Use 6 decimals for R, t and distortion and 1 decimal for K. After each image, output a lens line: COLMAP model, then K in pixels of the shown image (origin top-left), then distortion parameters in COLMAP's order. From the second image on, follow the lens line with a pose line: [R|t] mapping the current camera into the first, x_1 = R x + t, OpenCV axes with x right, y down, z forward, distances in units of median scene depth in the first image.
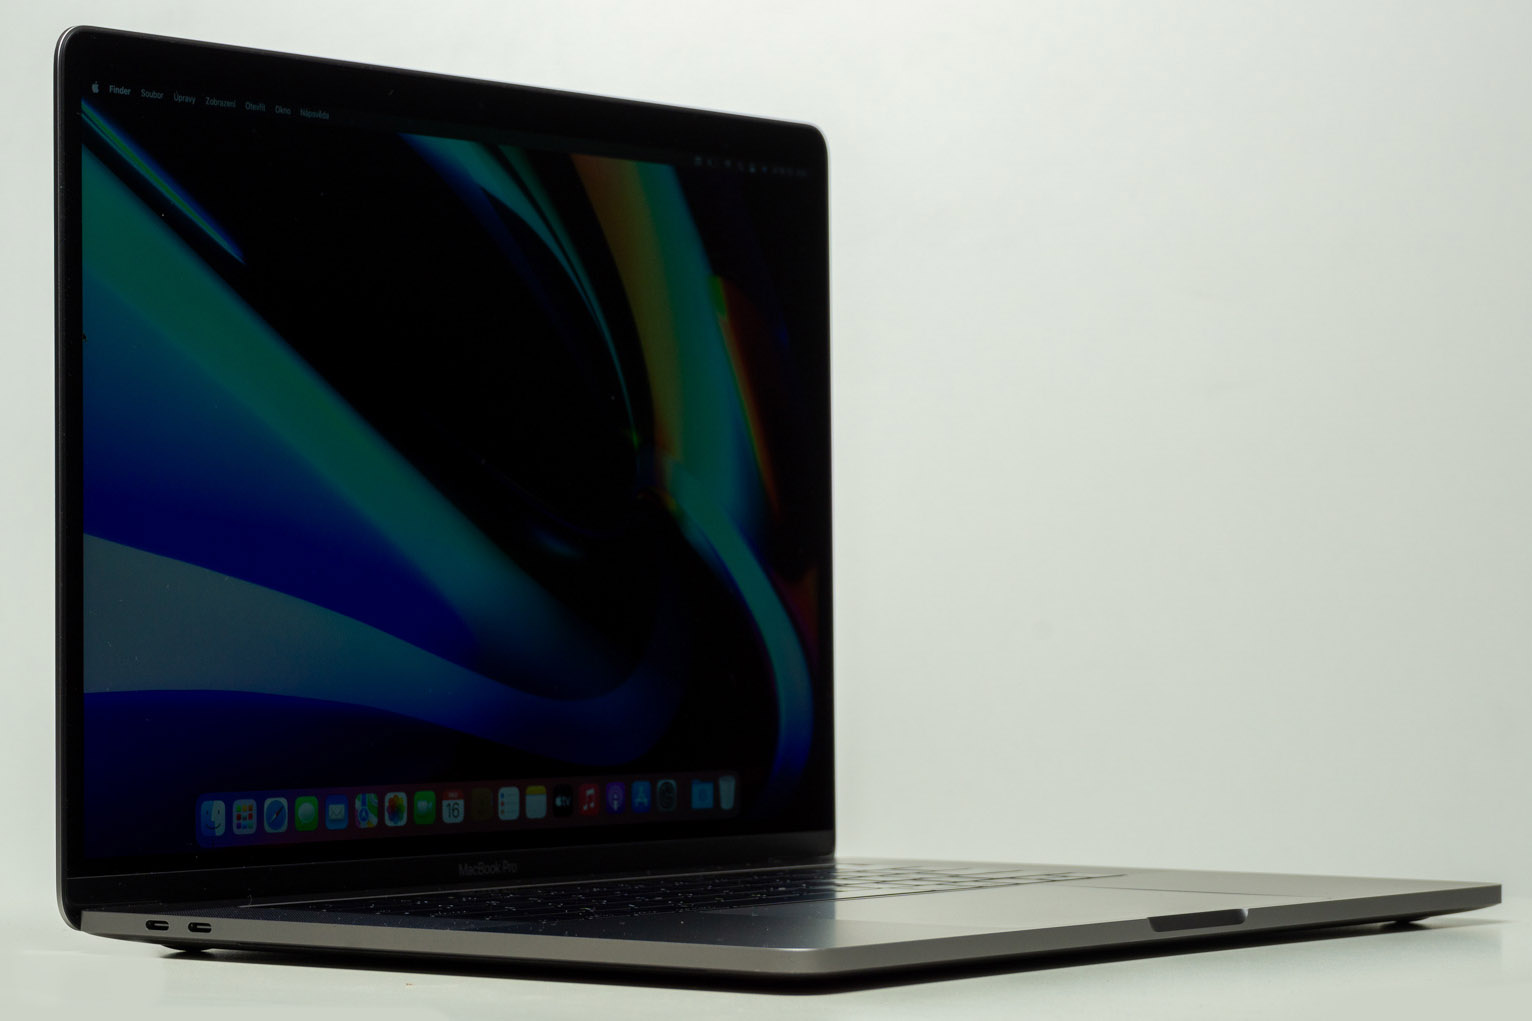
lens RADIAL K [[4231.6, 0, 765.3], [0, 4231.6, 512.1], [0, 0, 1]] dist [0.047808, 0.000000]
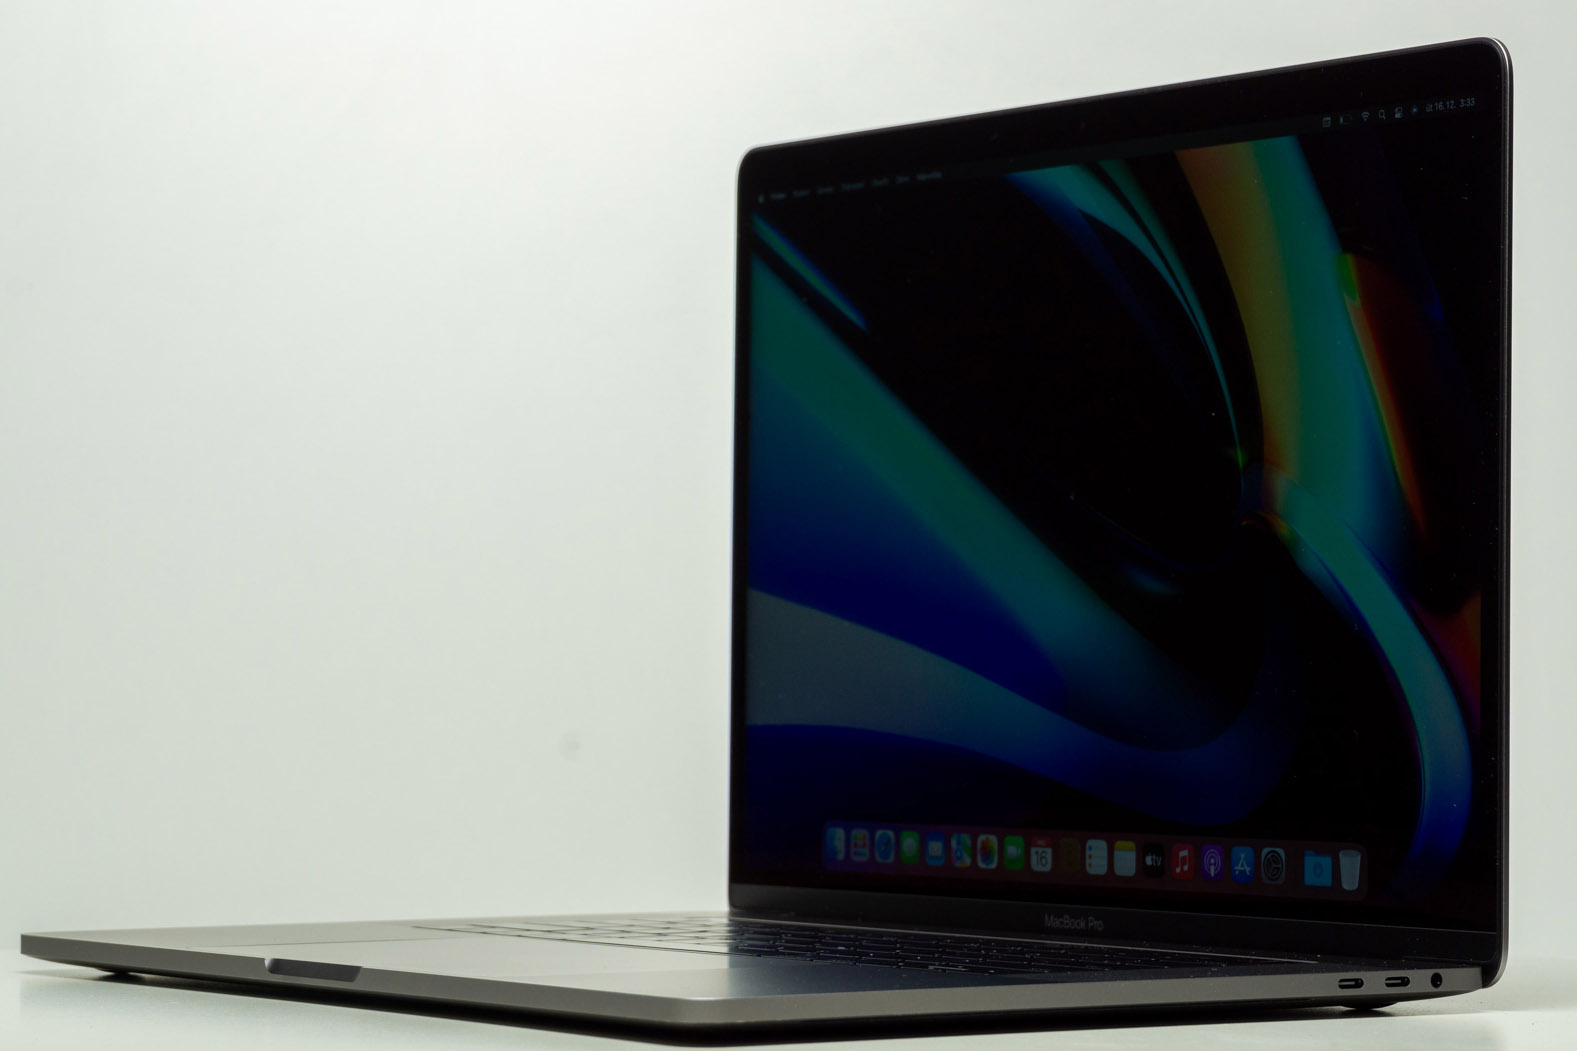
lens RADIAL K [[4966.2, 0, 787.9], [0, 4966.2, 525.5], [0, 0, 1]] dist [0.012194, 0.000000]
pose [[-0.249201, -0.025964, -0.968104, 1.036958], [0.023995, 0.999168, -0.032973, 0.029870], [0.968154, -0.031447, -0.248371, 1.216409]]
